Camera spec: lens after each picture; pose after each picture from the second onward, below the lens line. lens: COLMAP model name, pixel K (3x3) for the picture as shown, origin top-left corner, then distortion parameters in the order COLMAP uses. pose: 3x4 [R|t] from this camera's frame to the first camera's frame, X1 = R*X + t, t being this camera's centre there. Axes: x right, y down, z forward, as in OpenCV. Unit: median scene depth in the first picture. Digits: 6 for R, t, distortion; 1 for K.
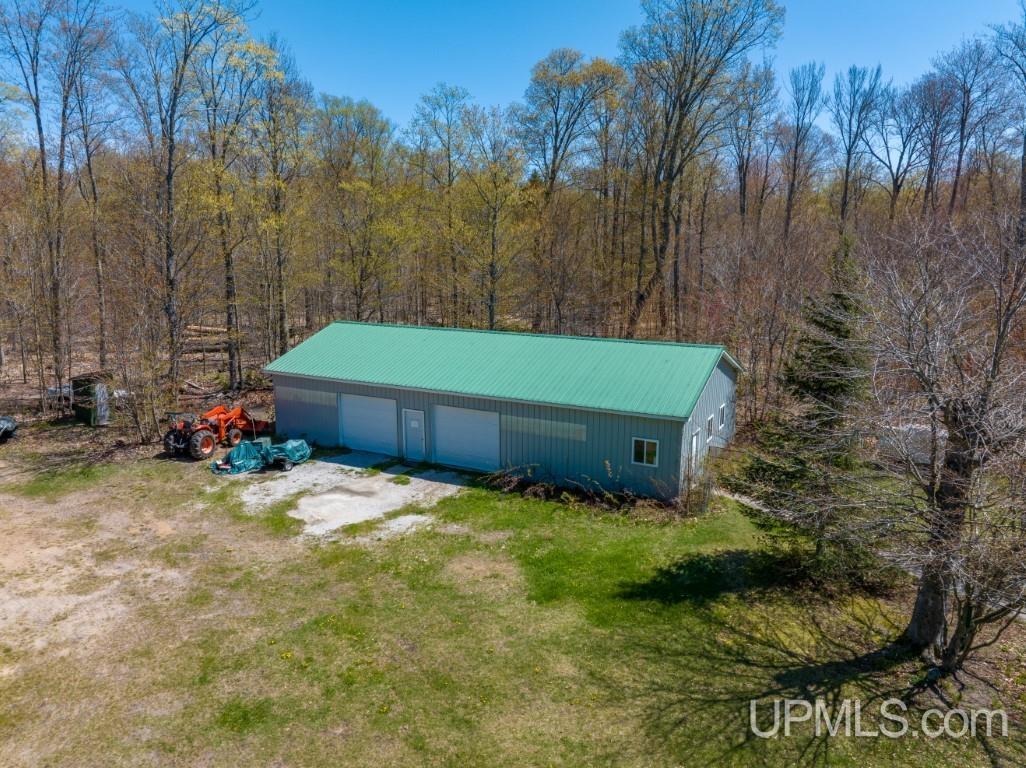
lens RADIAL K [[726.0, 0, 519.7], [0, 726.0, 382.2], [0, 0, 1]] dist [-0.031951, 0.003483]
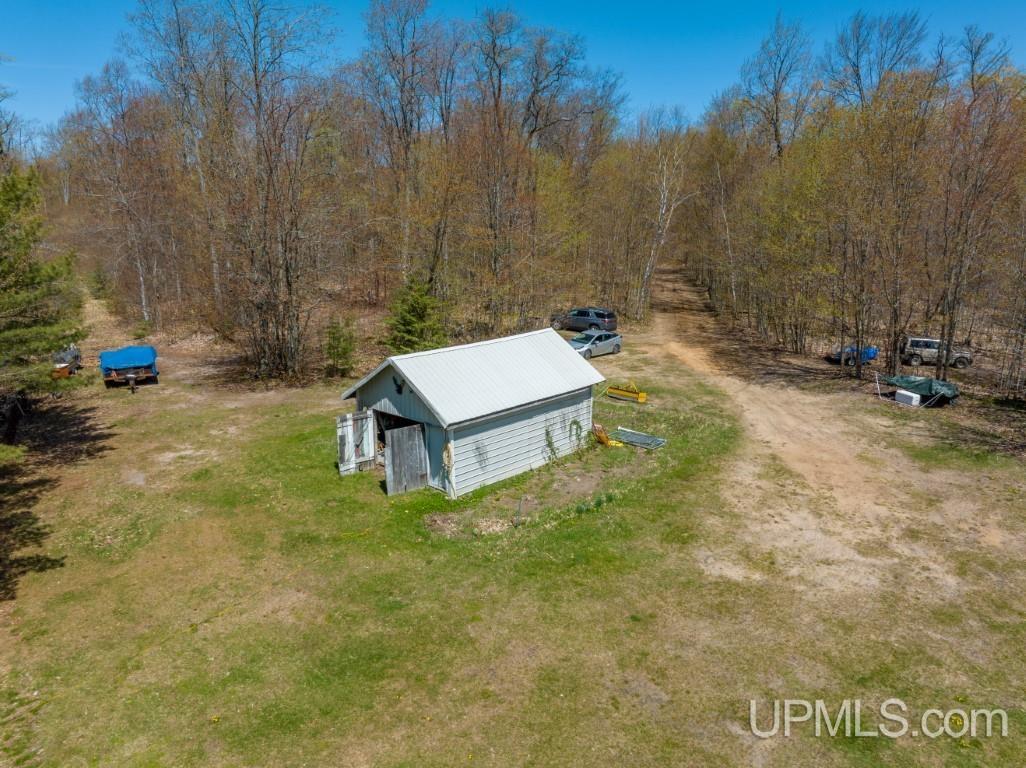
lens RADIAL K [[726.0, 0, 517.4], [0, 726.0, 386.4], [0, 0, 1]] dist [-0.031951, 0.003483]
pose [[0.227025, 0.229837, -0.946380, 0.135780], [-0.188864, 0.963696, 0.188736, -0.027546], [0.955400, 0.135890, 0.262191, 0.135365]]
